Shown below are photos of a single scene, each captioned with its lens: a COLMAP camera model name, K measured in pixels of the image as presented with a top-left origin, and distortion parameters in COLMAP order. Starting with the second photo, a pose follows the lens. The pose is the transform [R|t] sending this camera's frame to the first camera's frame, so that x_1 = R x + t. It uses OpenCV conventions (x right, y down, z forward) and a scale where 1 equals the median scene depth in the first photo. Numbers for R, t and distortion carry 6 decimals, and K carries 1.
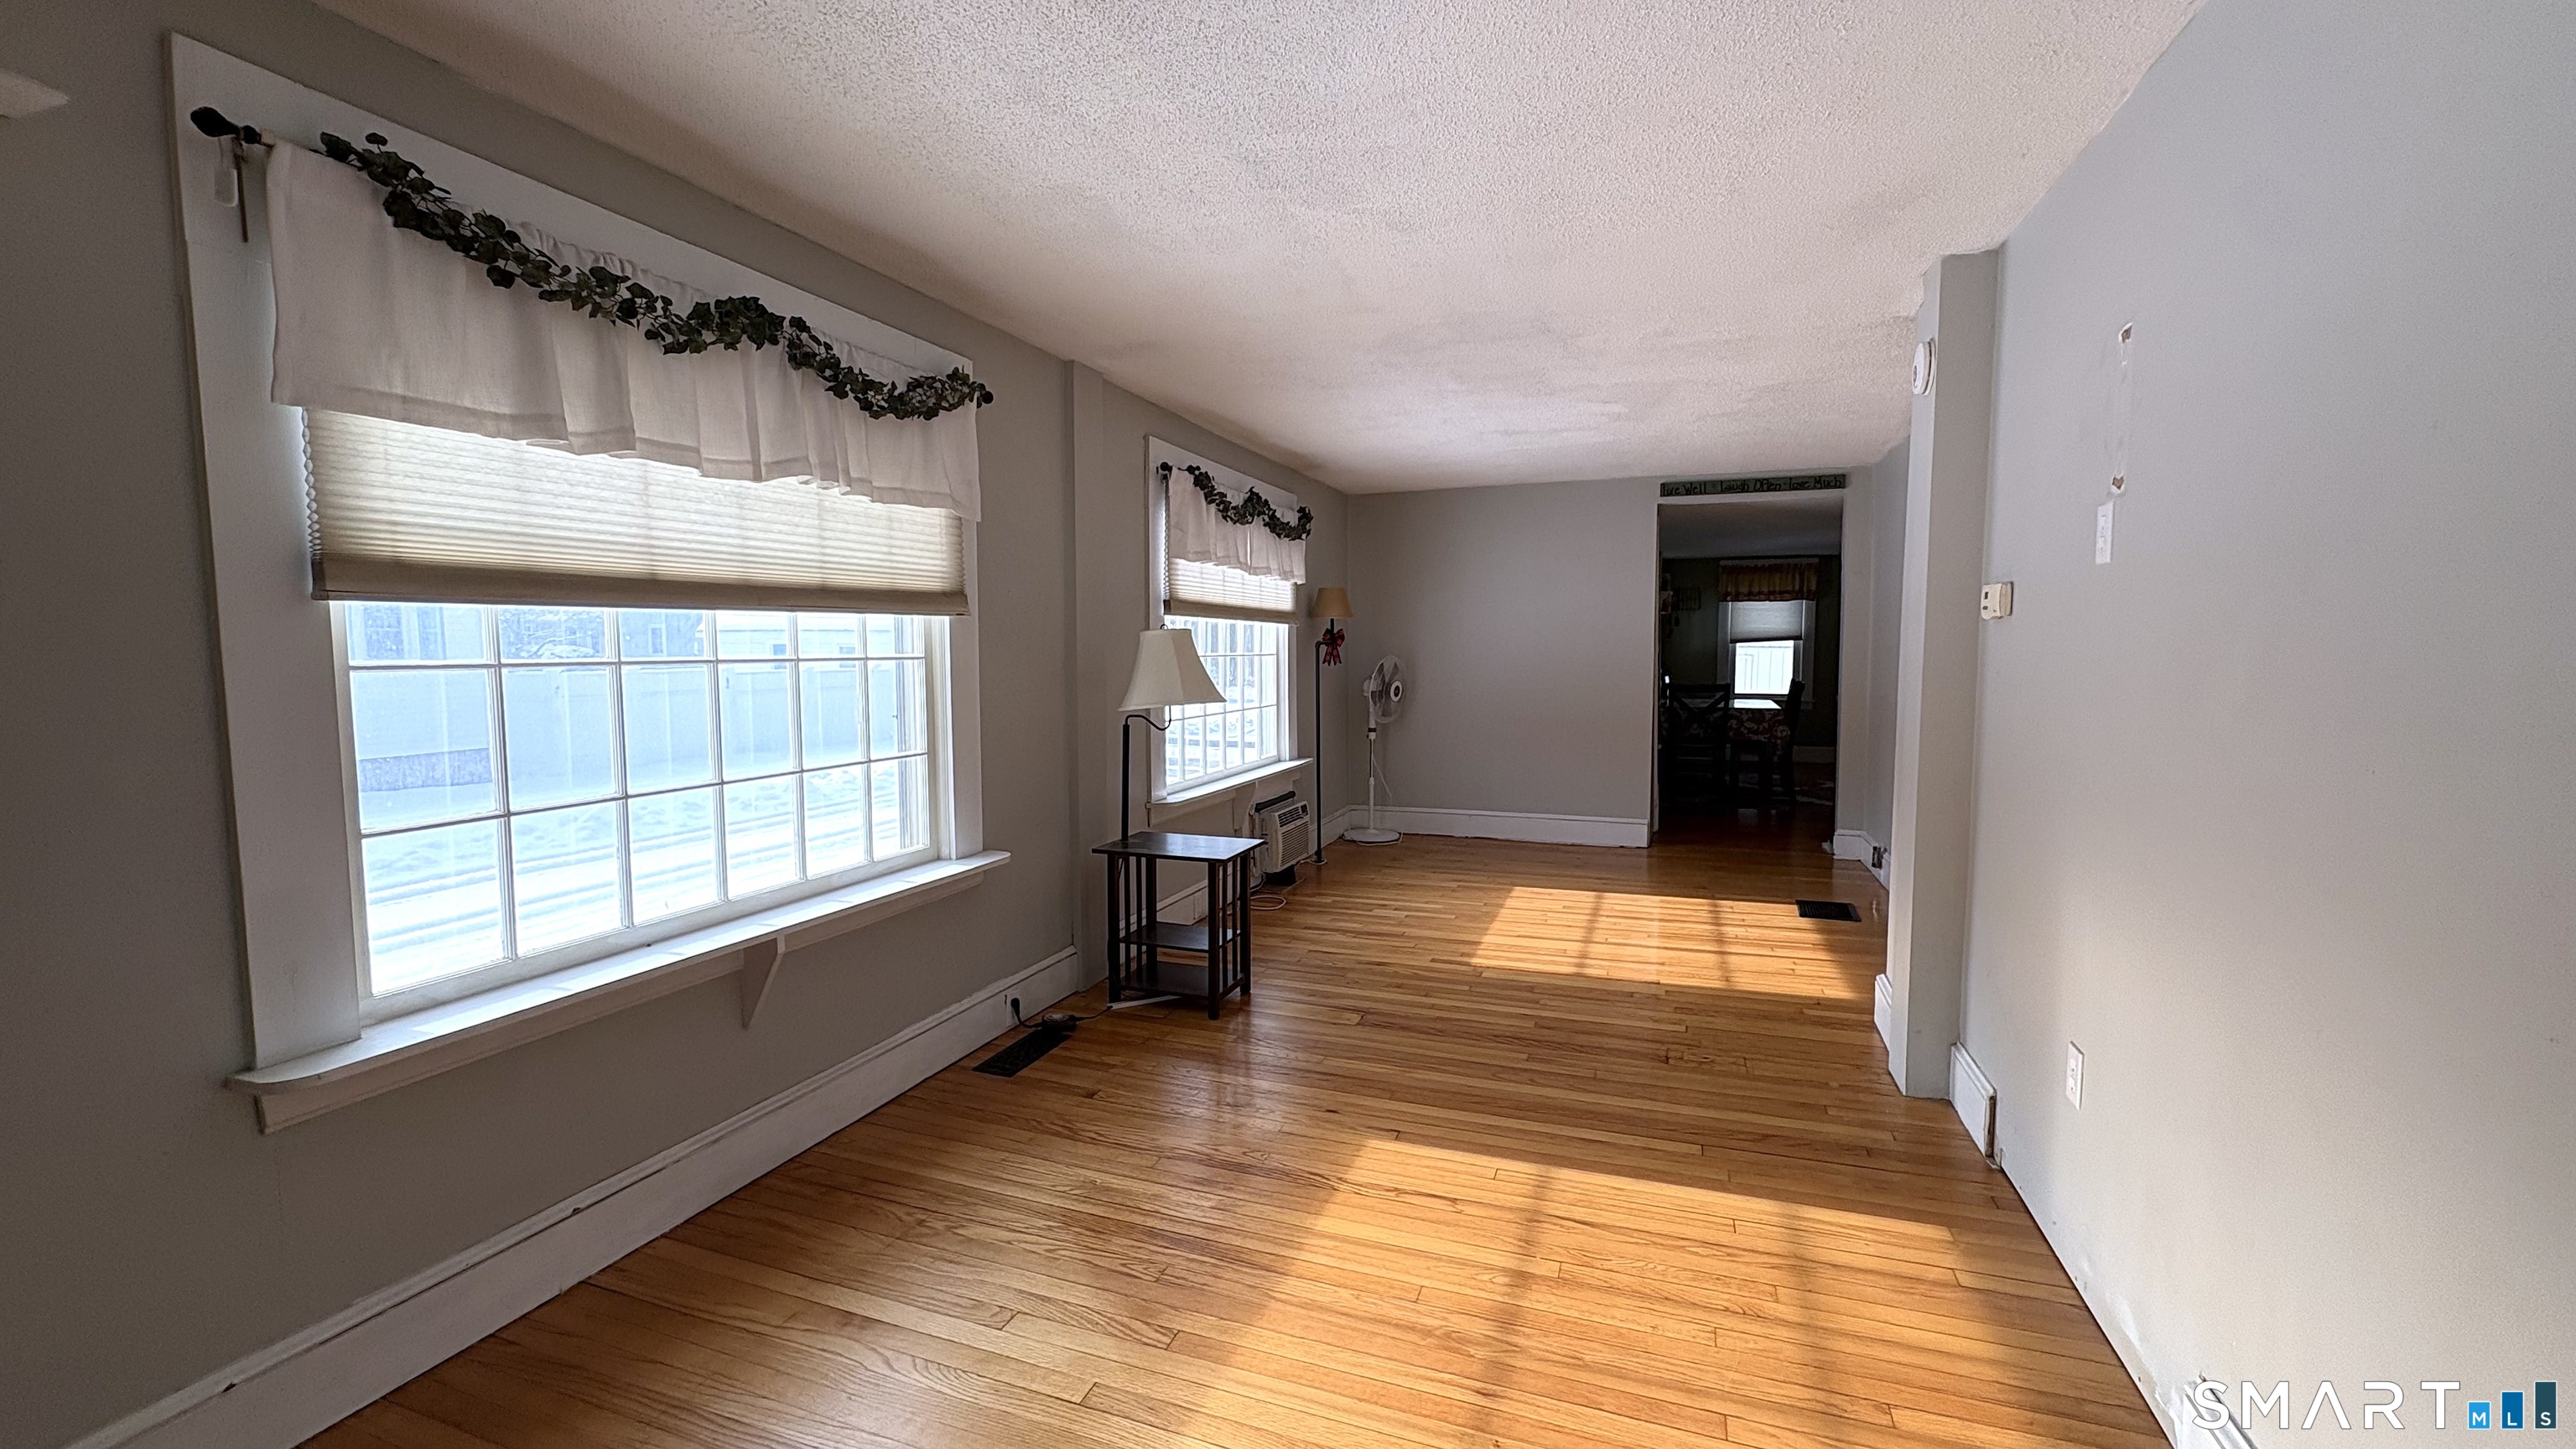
lens RADIAL K [[1023.8, 0, 1287.3], [0, 1023.8, 721.5], [0, 0, 1]] dist [-0.000055, 0.000873]
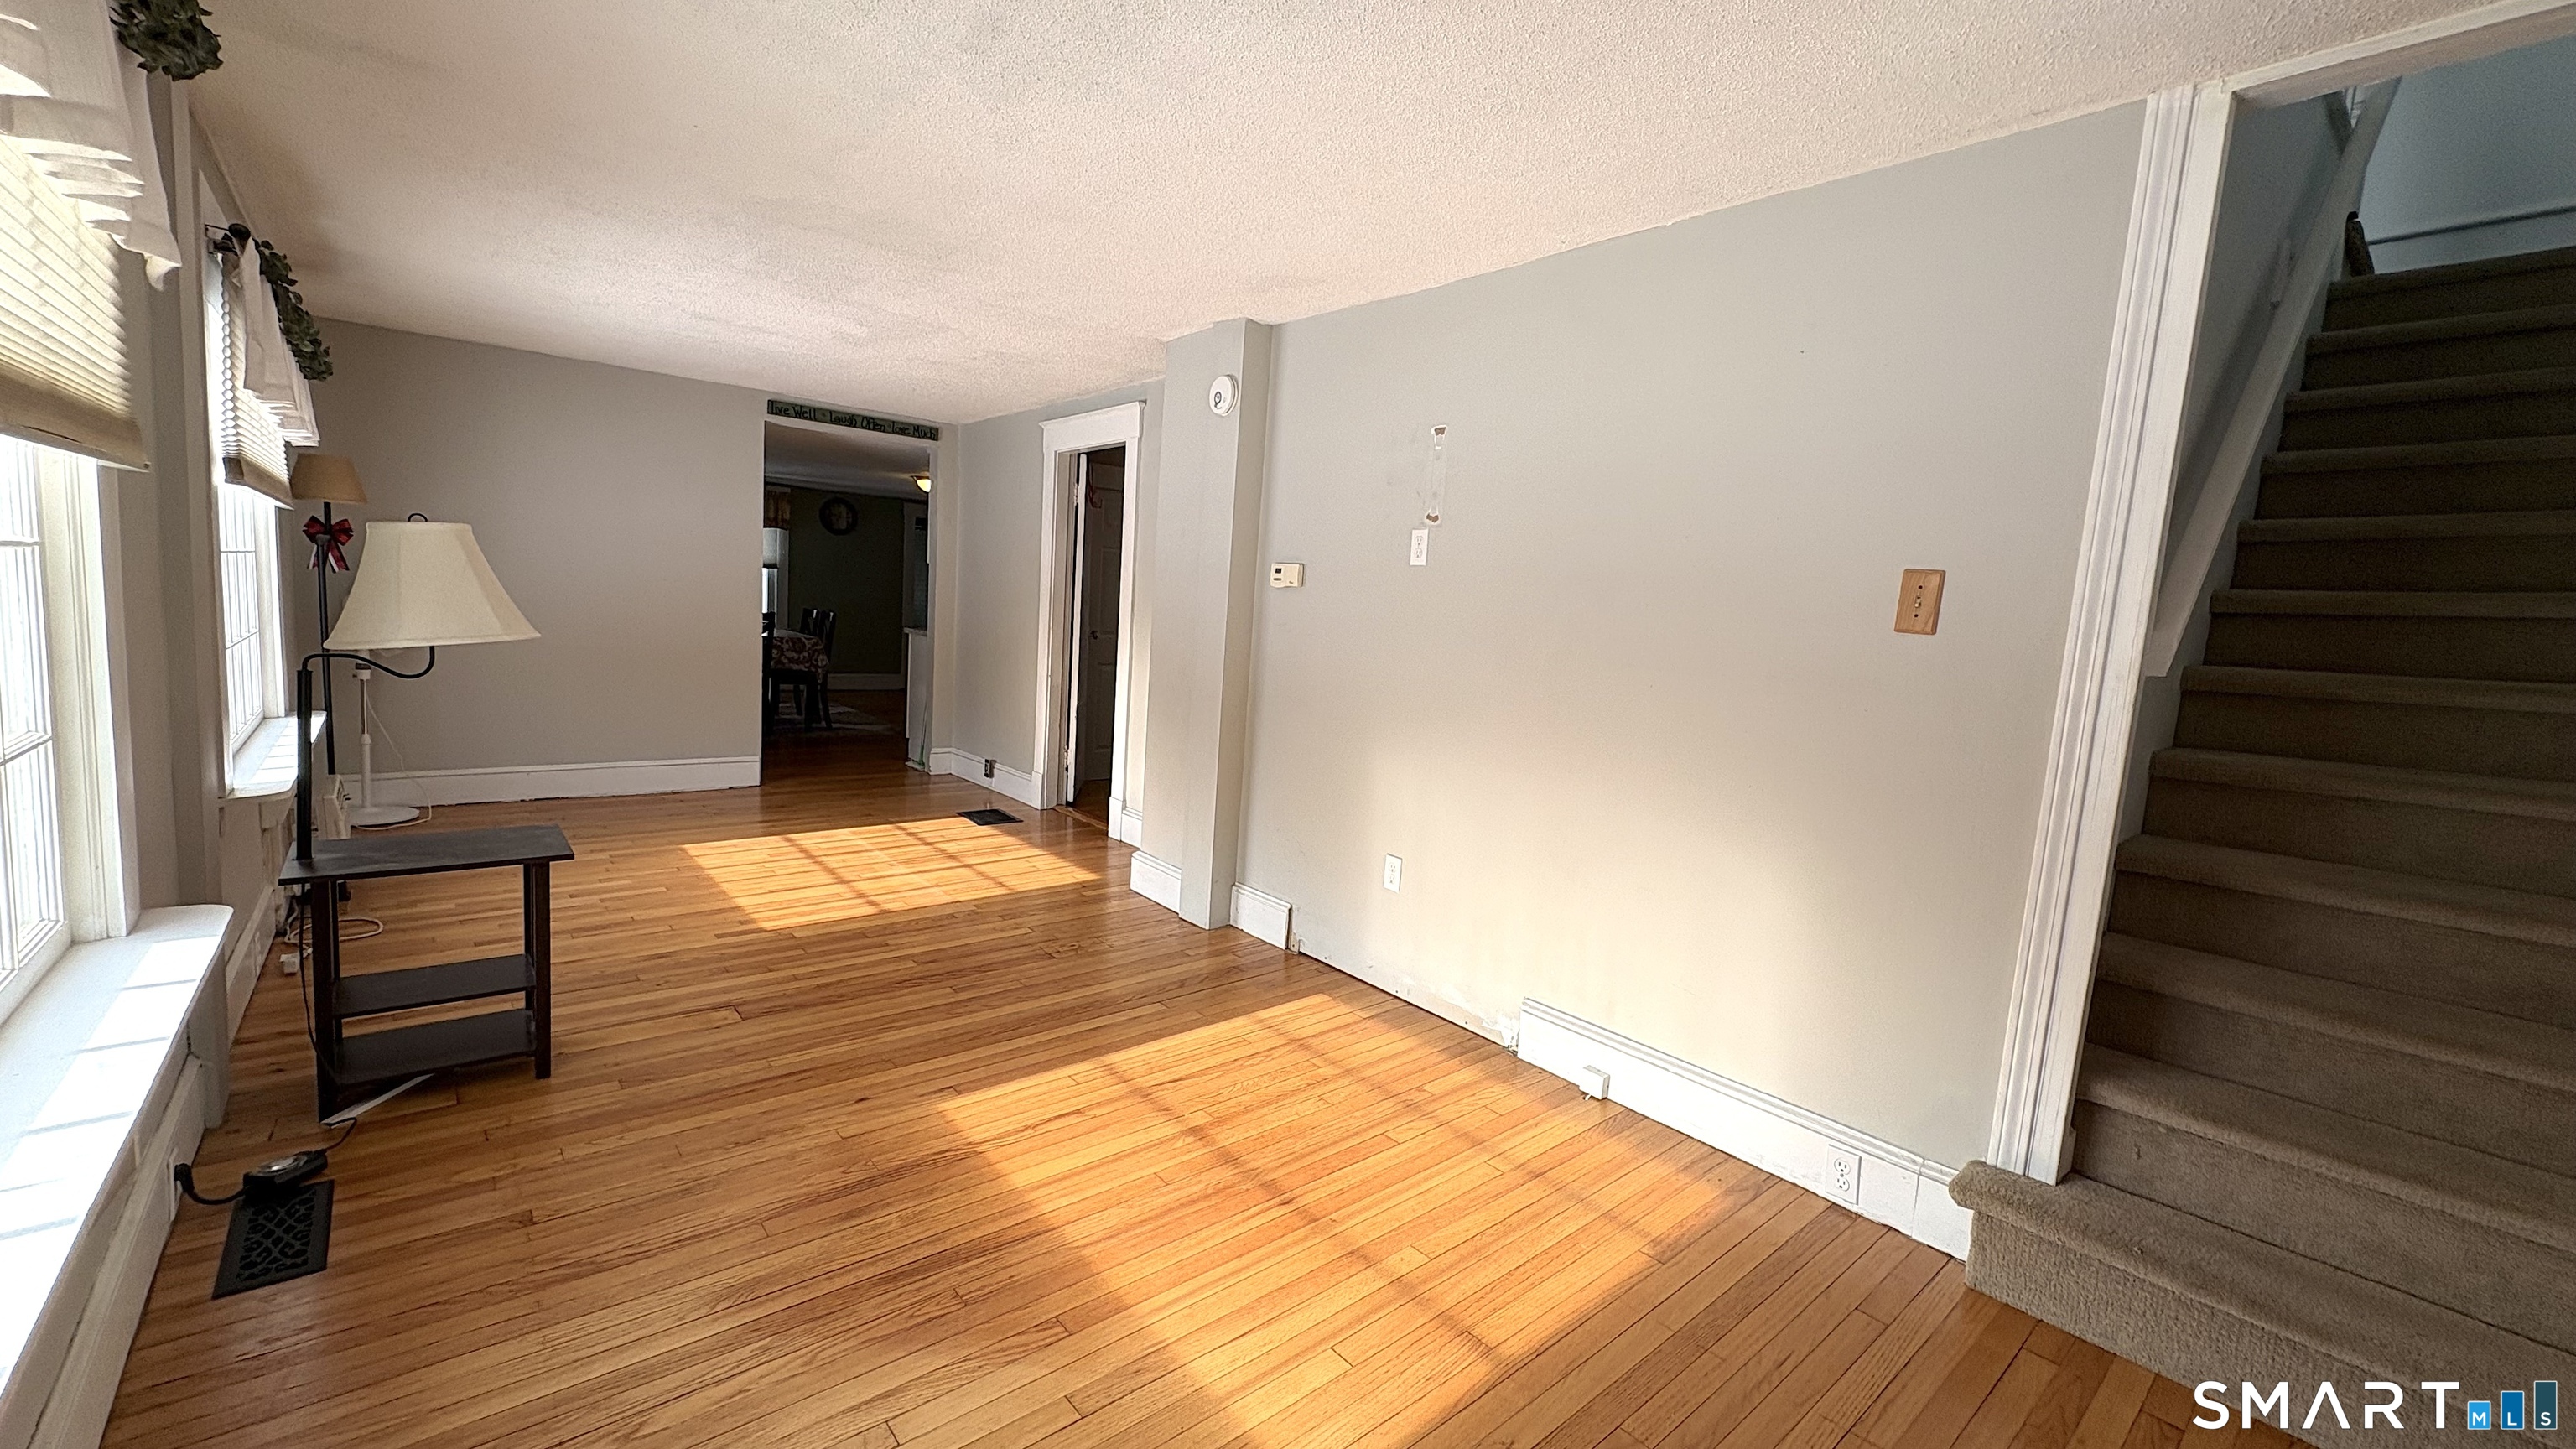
lens RADIAL K [[1023.8, 0, 1287.3], [0, 1023.8, 721.5], [0, 0, 1]] dist [-0.000055, 0.000873]
pose [[0.486262, -0.063017, 0.871538, -0.399088], [-0.001731, 0.997325, 0.073078, -0.011323], [-0.873811, -0.037044, 0.484852, 0.189745]]
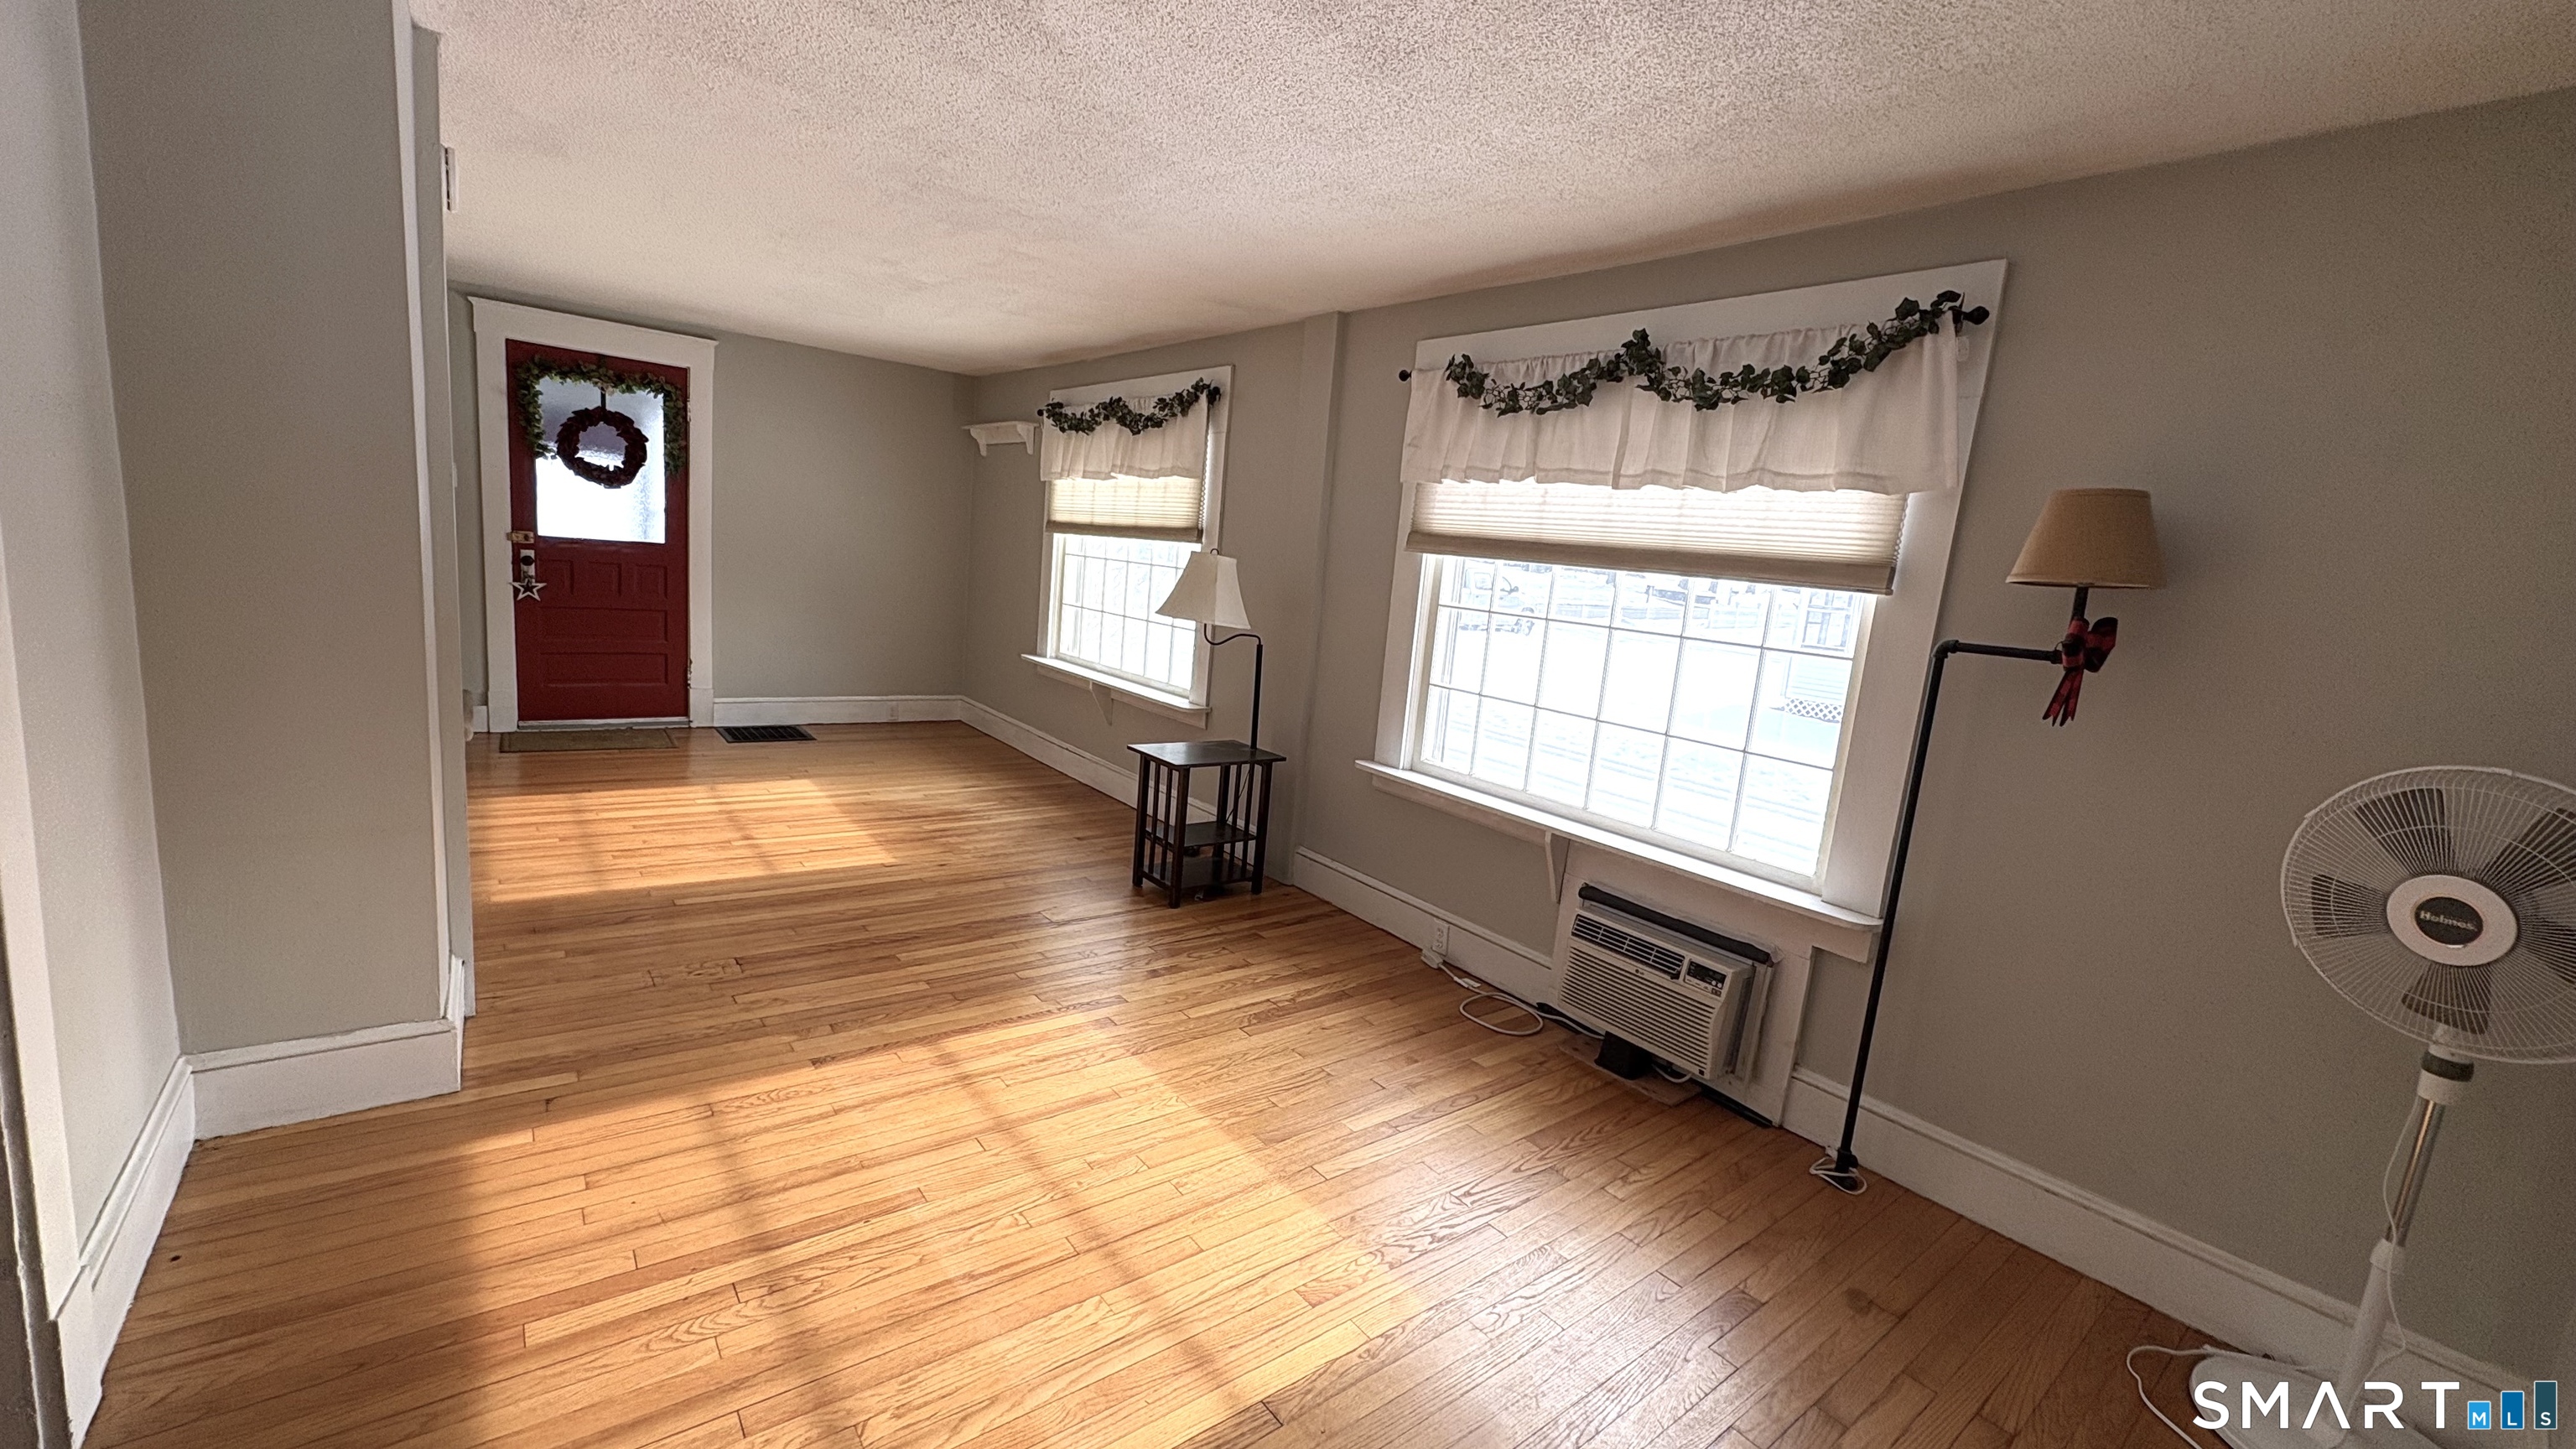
lens RADIAL K [[1022.6, 0, 1287.4], [0, 1022.6, 721.5], [0, 0, 1]] dist [0.001966, 0.000080]
pose [[-0.517067, 0.092242, -0.850960, 0.758099], [-0.153243, 0.968137, 0.198058, -0.137462], [0.842115, 0.232813, -0.486456, 1.553307]]
